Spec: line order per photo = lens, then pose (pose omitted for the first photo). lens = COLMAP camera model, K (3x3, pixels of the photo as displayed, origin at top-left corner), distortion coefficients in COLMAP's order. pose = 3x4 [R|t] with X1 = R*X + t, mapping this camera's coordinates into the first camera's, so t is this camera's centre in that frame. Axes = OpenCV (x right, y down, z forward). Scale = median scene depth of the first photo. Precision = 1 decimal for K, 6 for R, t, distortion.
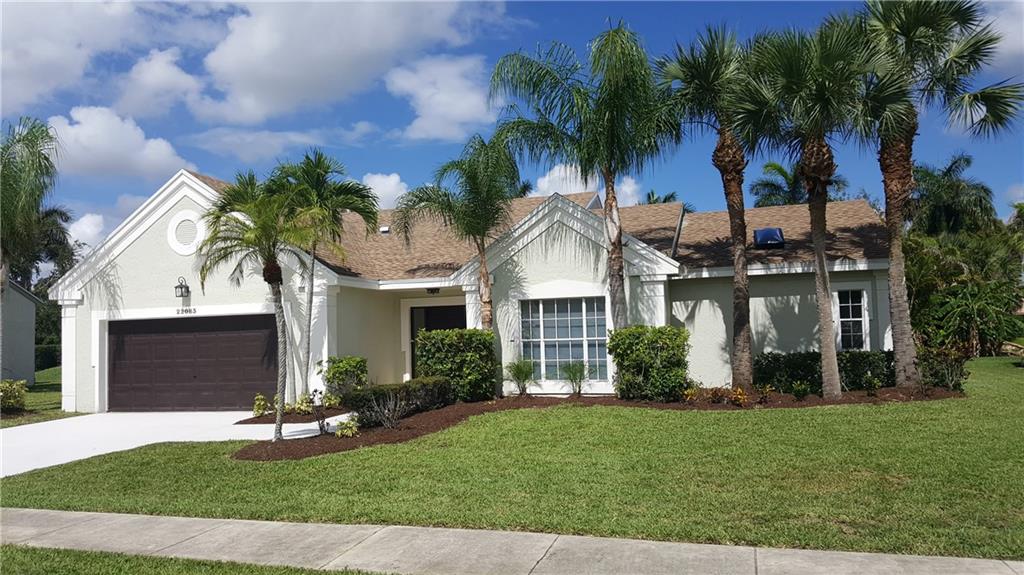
lens RADIAL K [[761.4, 0, 505.6], [0, 761.4, 289.2], [0, 0, 1]] dist [0.073451, -0.099481]
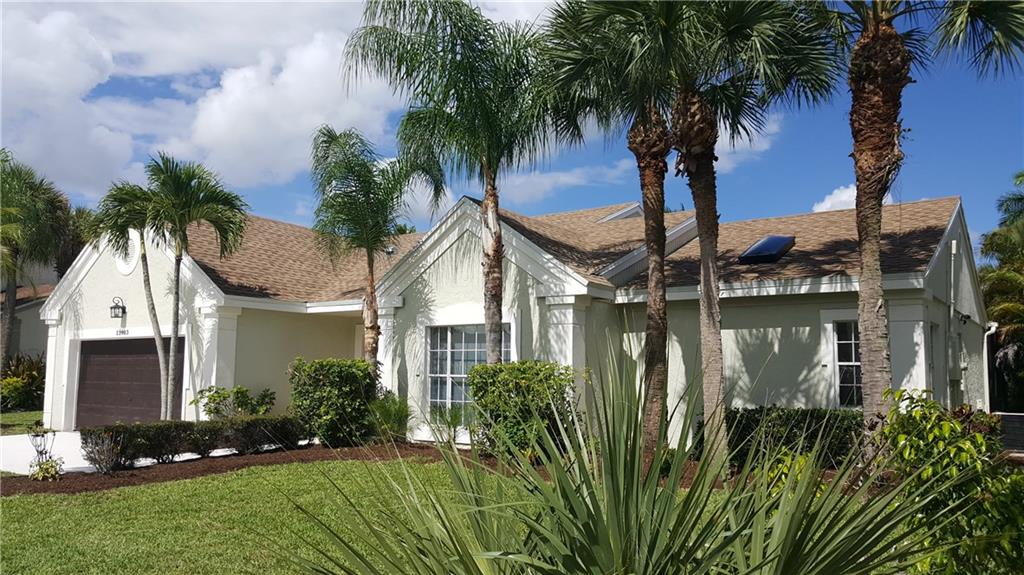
lens RADIAL K [[761.4, 0, 513.5], [0, 761.4, 289.0], [0, 0, 1]] dist [0.073451, -0.099481]
pose [[0.940916, 0.001555, -0.338636, 0.389779], [-0.017653, 0.998855, -0.044463, 0.008569], [0.338179, 0.047813, 0.939866, 0.251021]]
